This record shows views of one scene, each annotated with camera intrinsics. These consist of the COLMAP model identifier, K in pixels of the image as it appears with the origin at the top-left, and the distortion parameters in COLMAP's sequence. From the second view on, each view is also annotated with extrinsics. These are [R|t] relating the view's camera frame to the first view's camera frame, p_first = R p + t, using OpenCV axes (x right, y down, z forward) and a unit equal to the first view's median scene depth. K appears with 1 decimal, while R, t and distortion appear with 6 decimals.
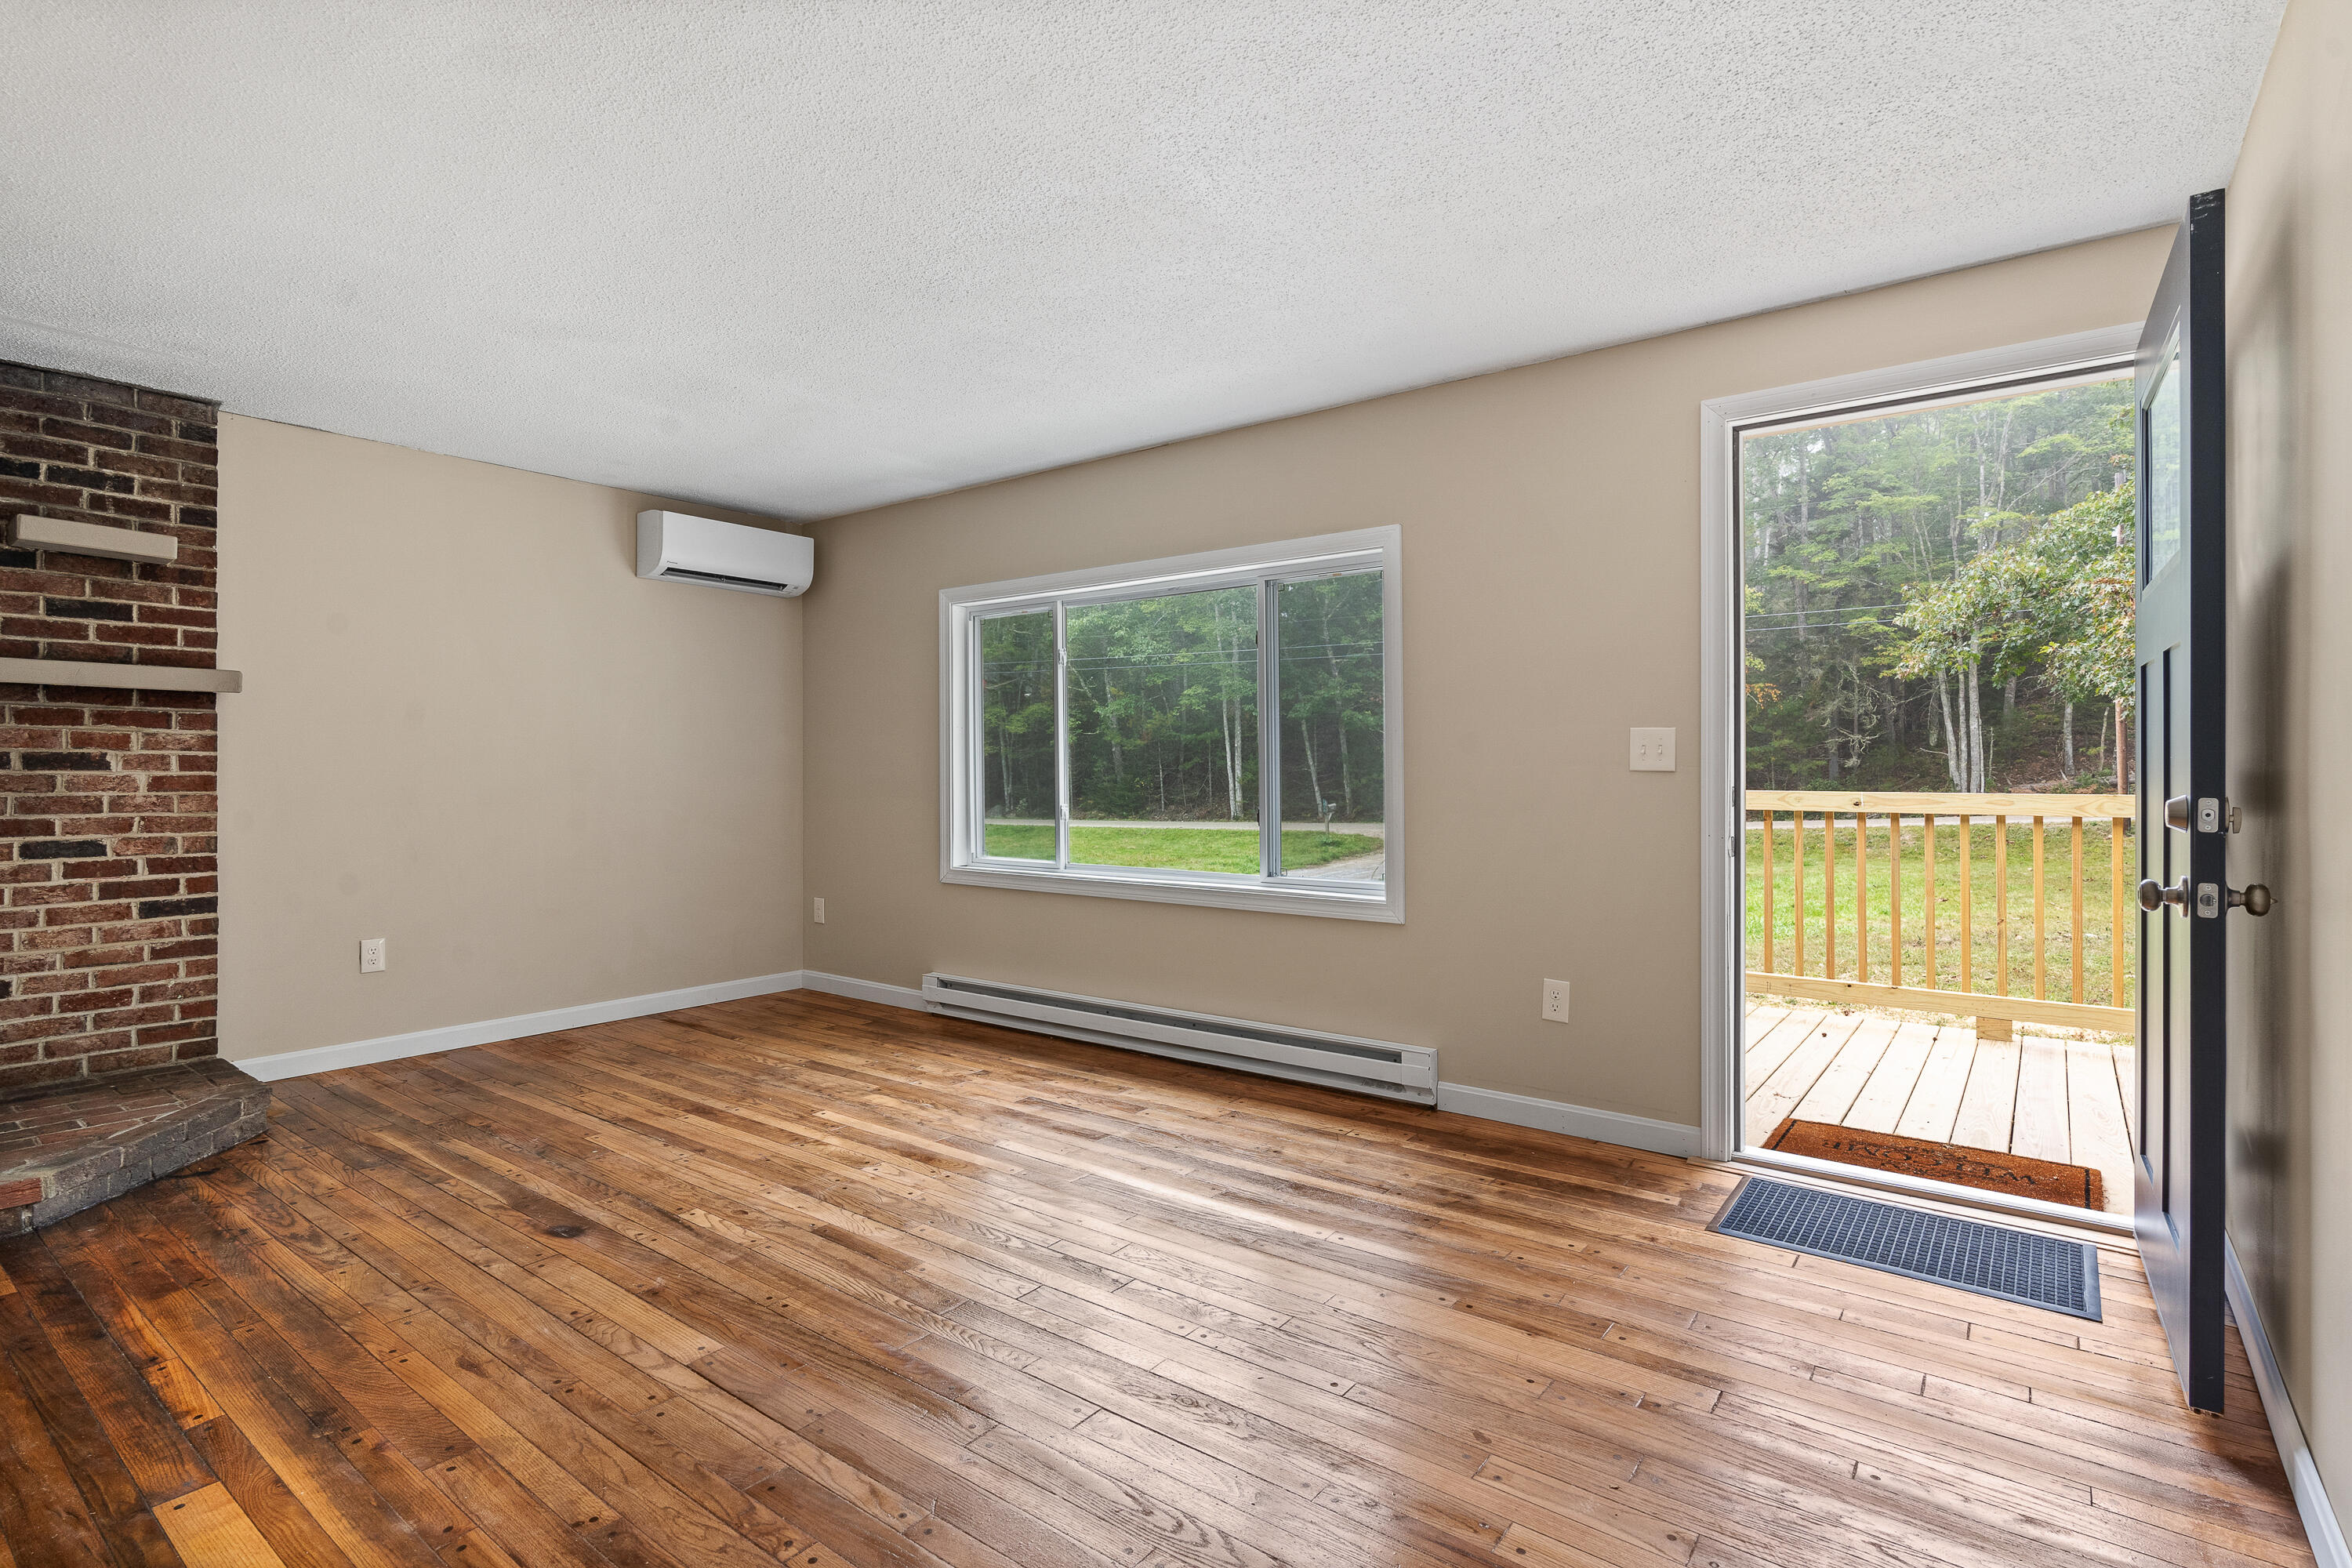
lens RADIAL K [[1142.4, 0, 1172.4], [0, 1142.4, 769.6], [0, 0, 1]] dist [-0.003769, -0.000062]
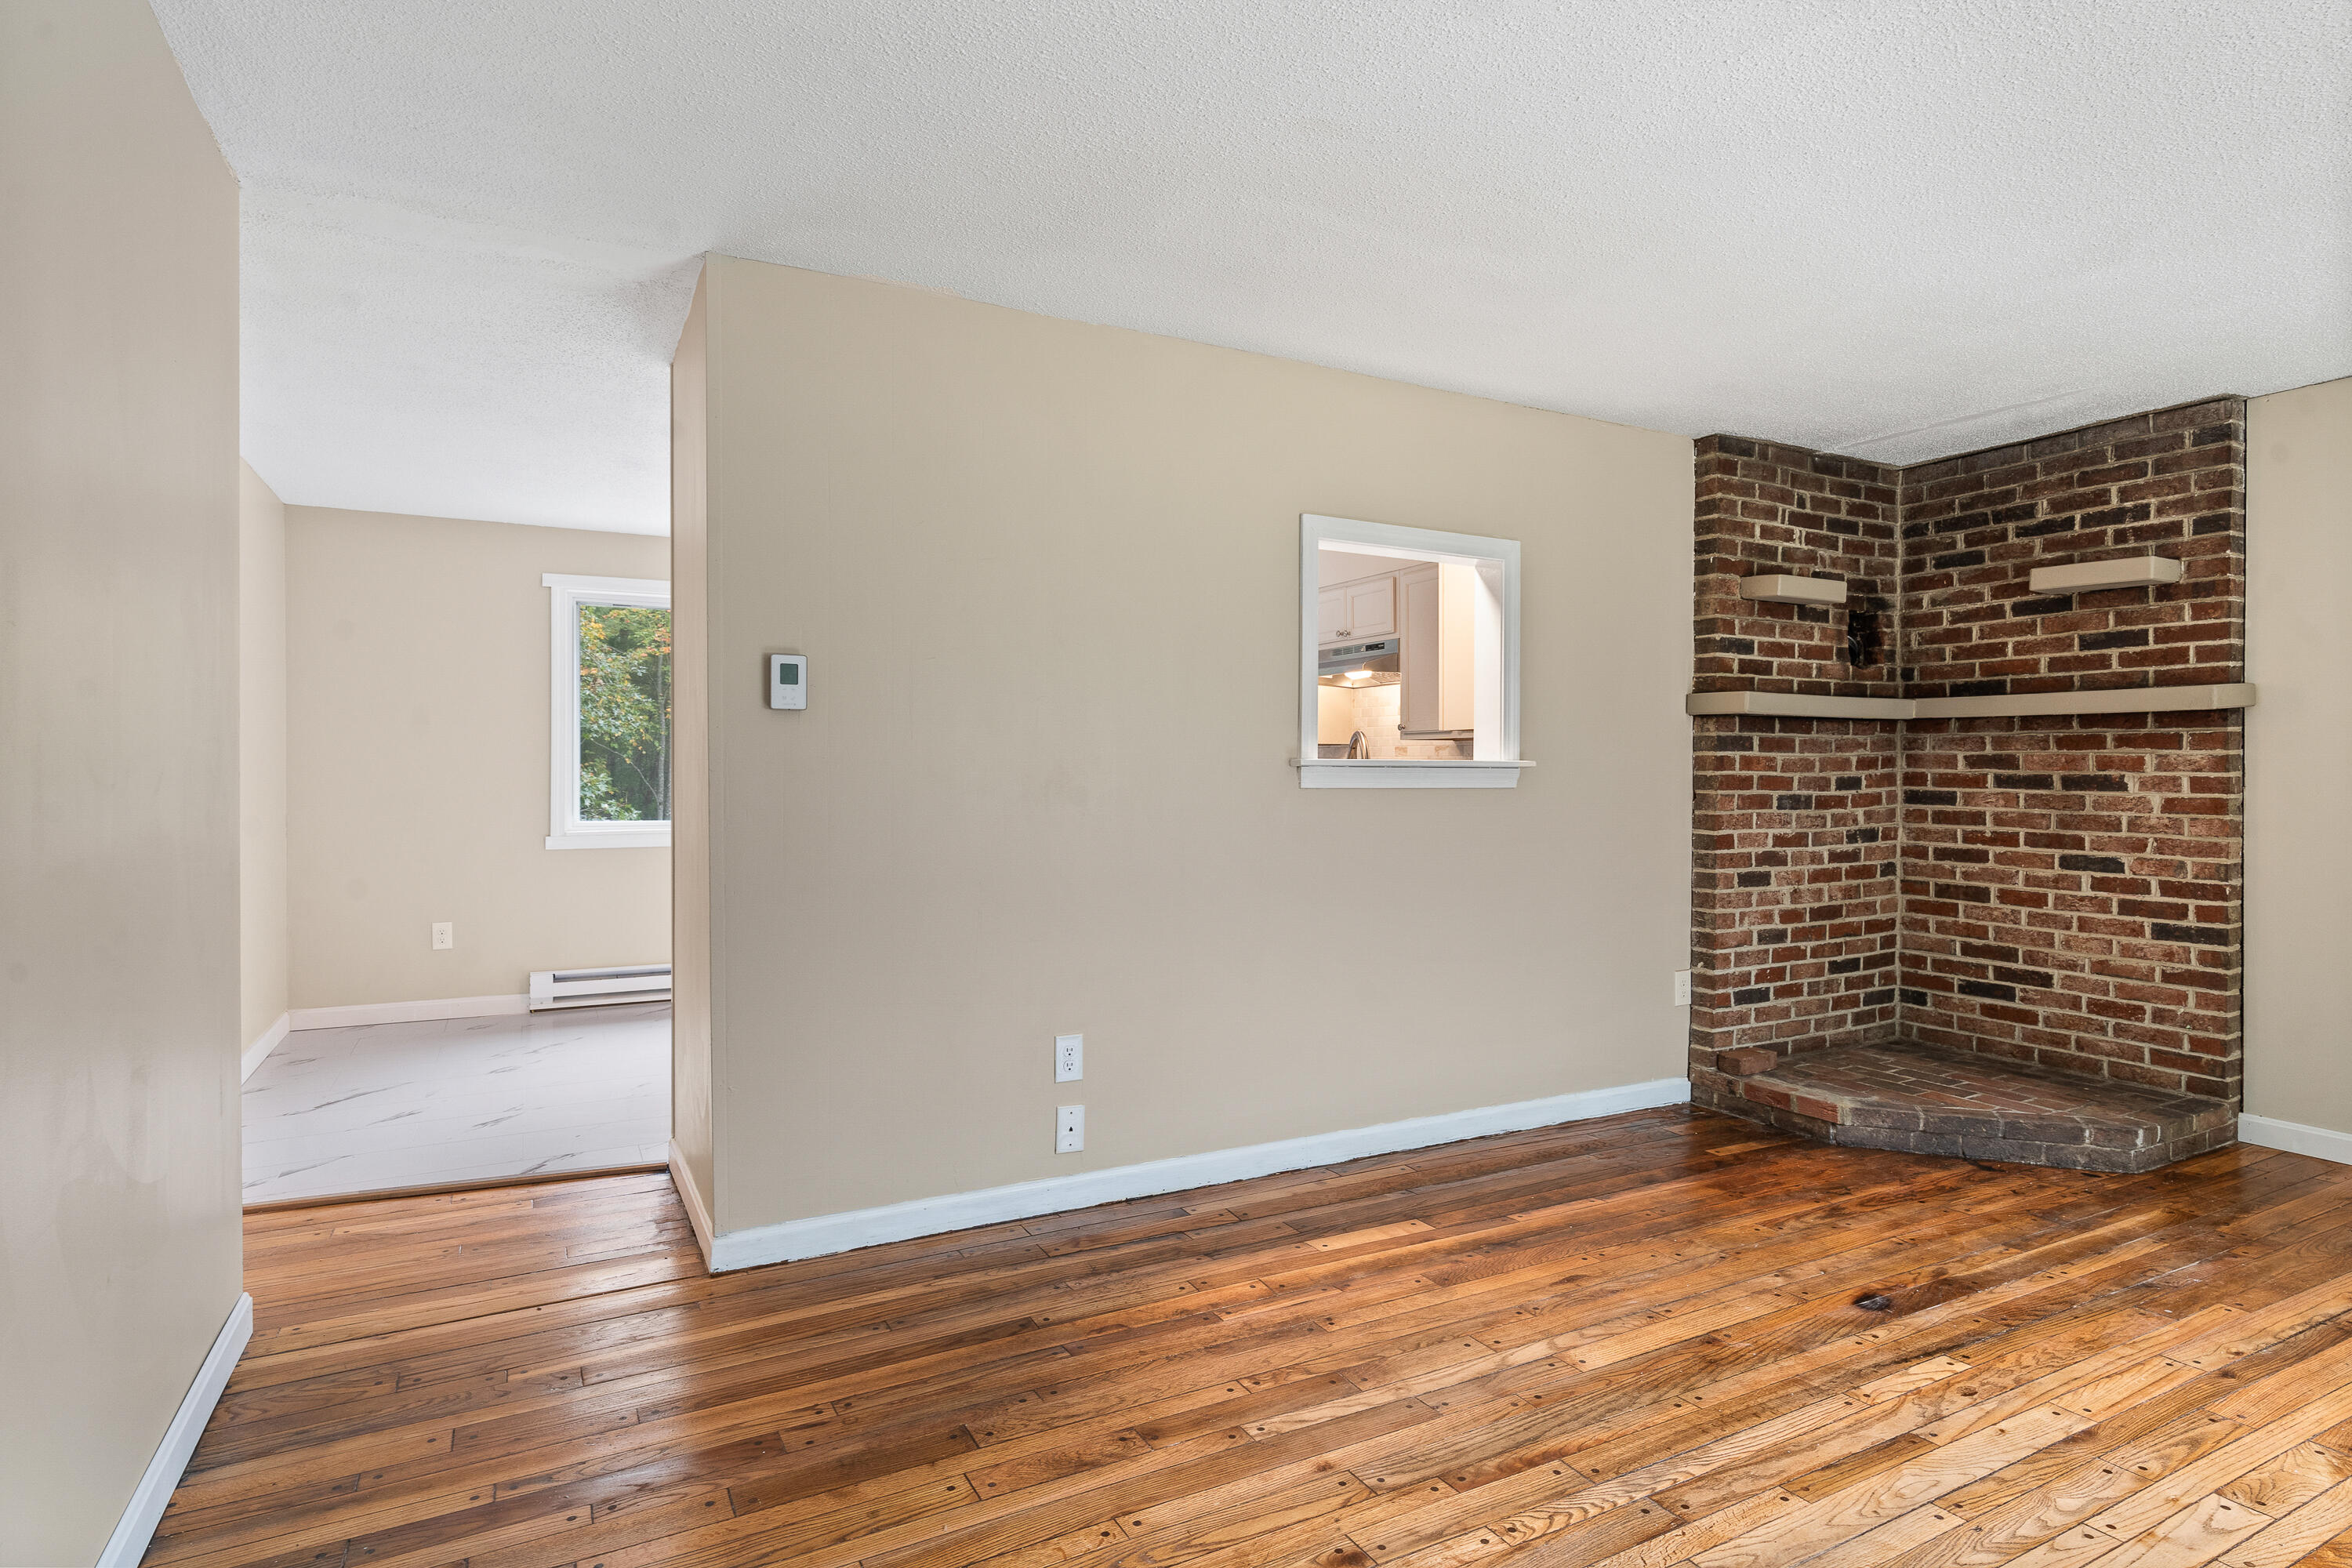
lens RADIAL K [[1230.6, 0, 1174.3], [0, 1230.6, 776.9], [0, 0, 1]] dist [0.000421, 0.002492]
pose [[-0.409036, 0.002497, -0.912515, 0.465115], [-0.002587, 0.999989, 0.003896, -0.015407], [0.912514, 0.003954, -0.409025, 0.689069]]
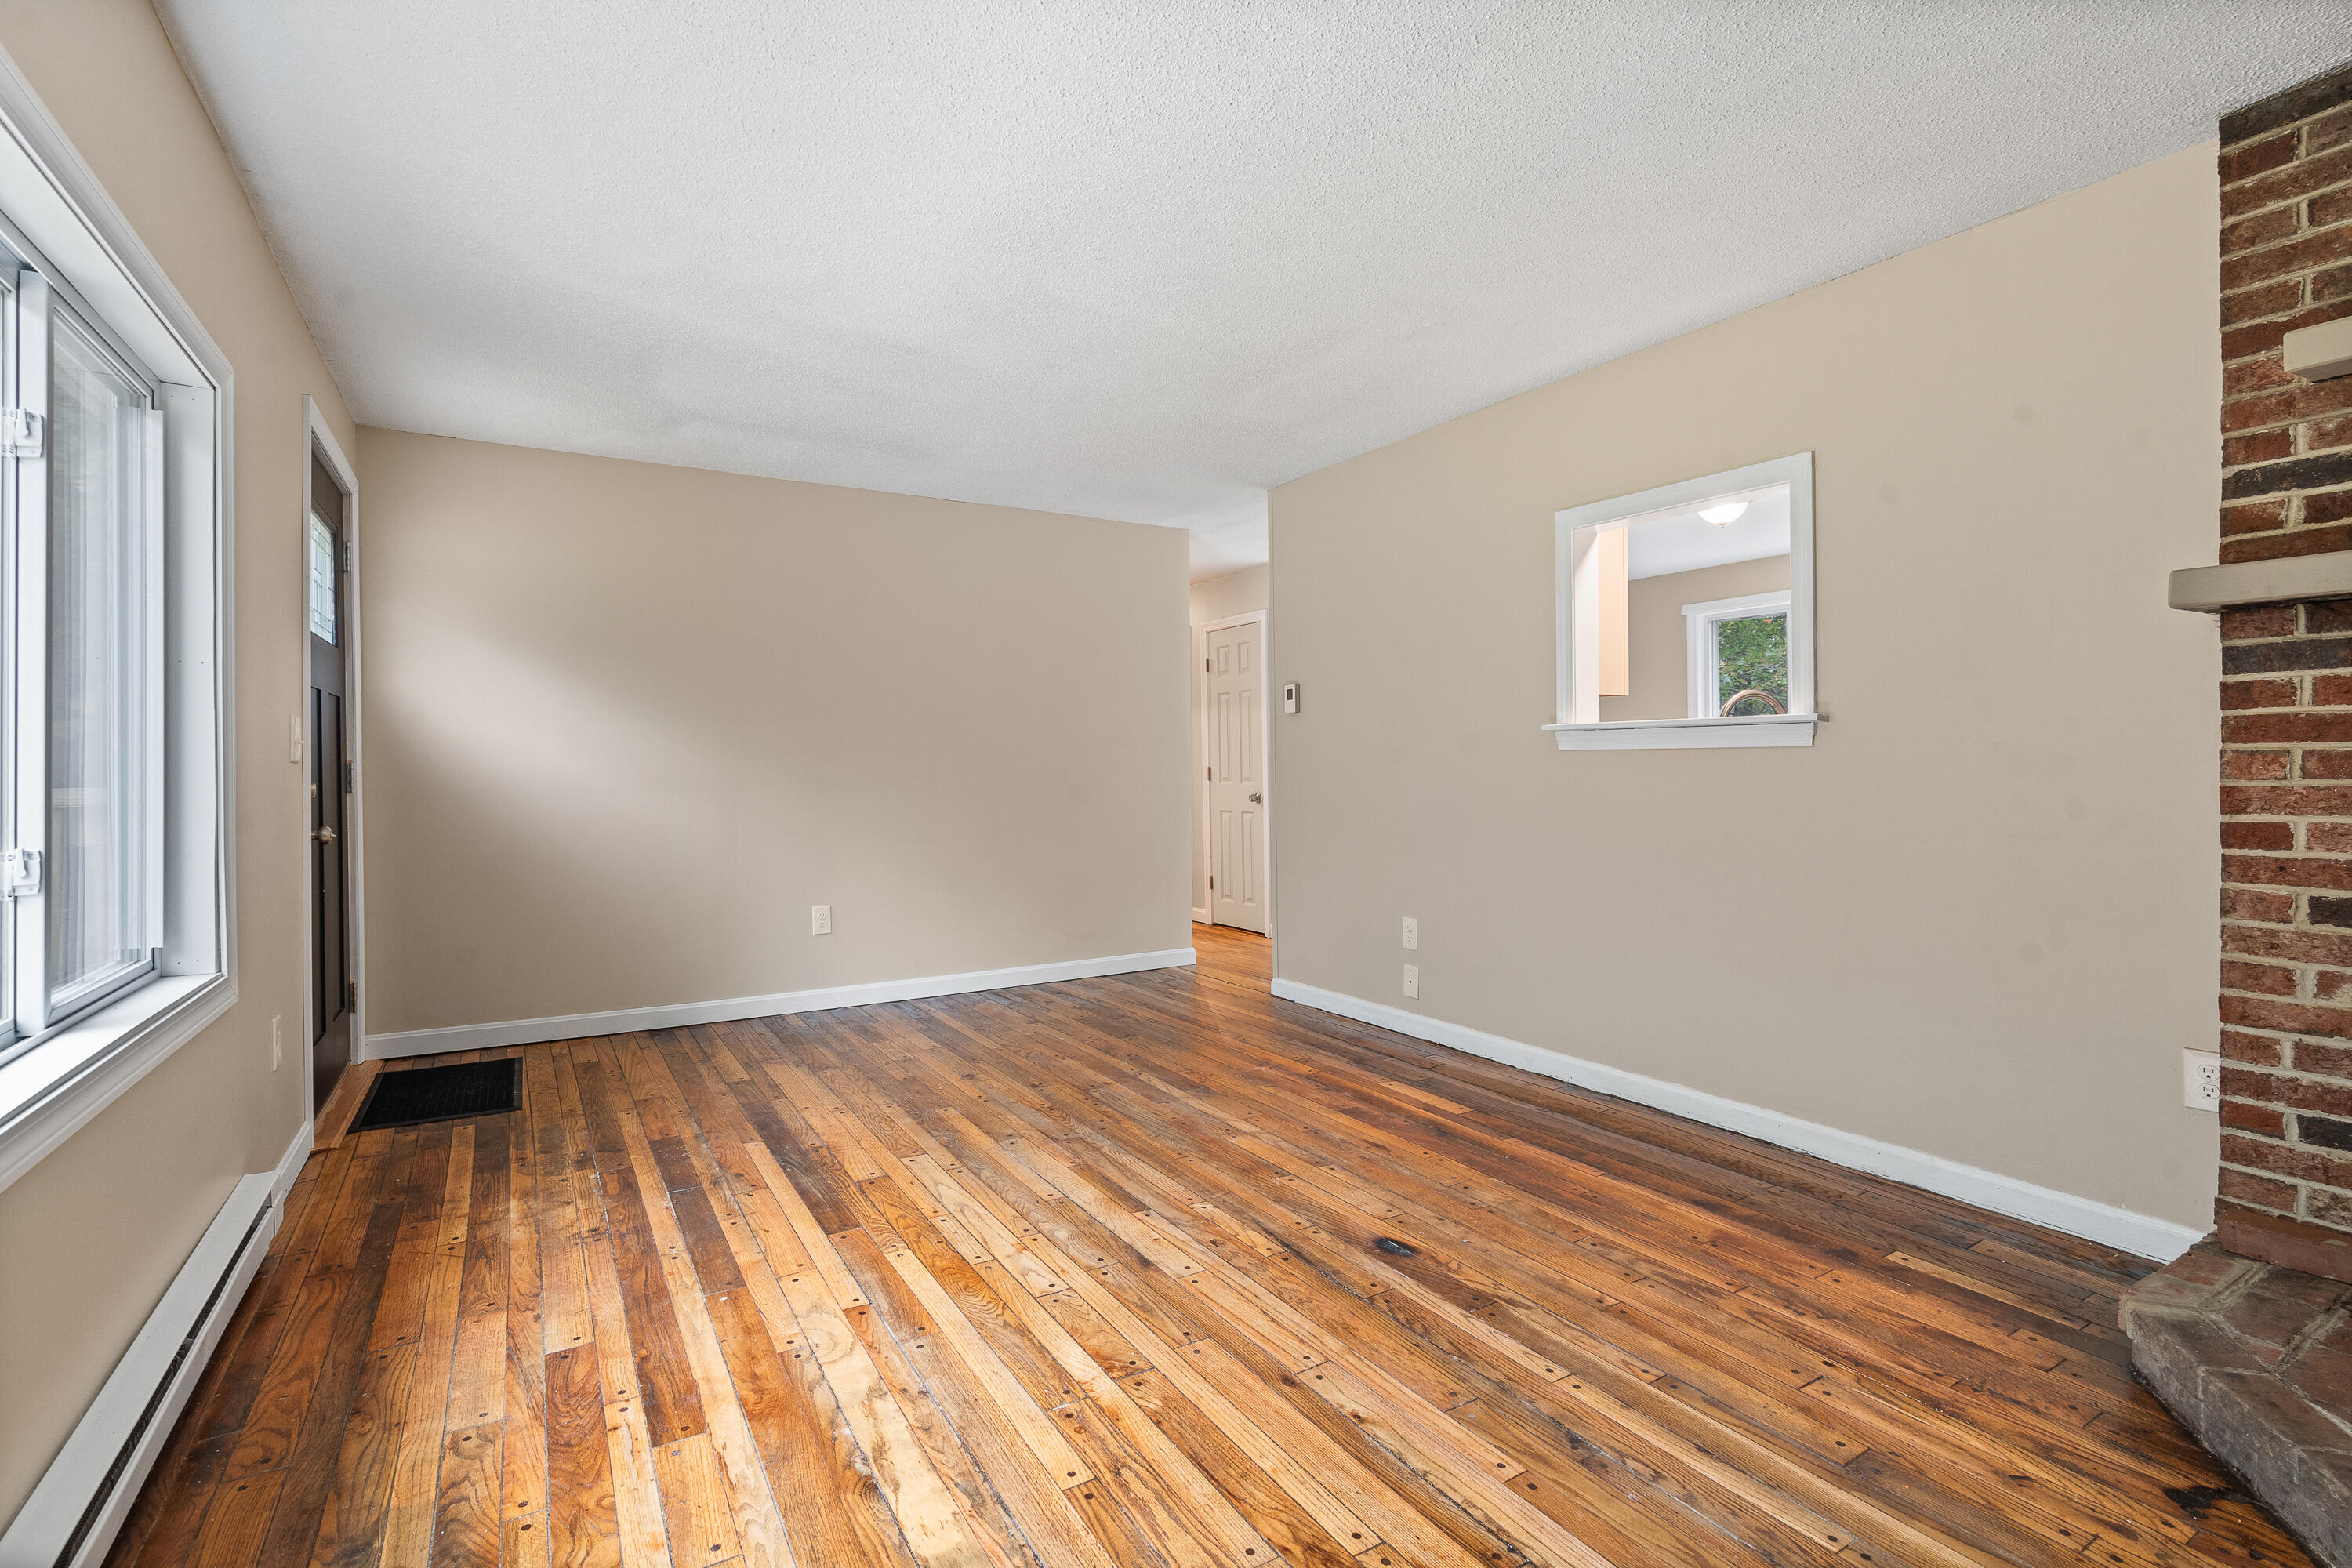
lens RADIAL K [[1080.7, 0, 1173.9], [0, 1080.7, 779.4], [0, 0, 1]] dist [-0.002495, 0.001546]
pose [[-0.932881, 0.002143, 0.360177, -0.527269], [0.007581, 0.999878, 0.013685, 0.008735], [-0.360104, 0.015497, -0.932783, 1.453457]]
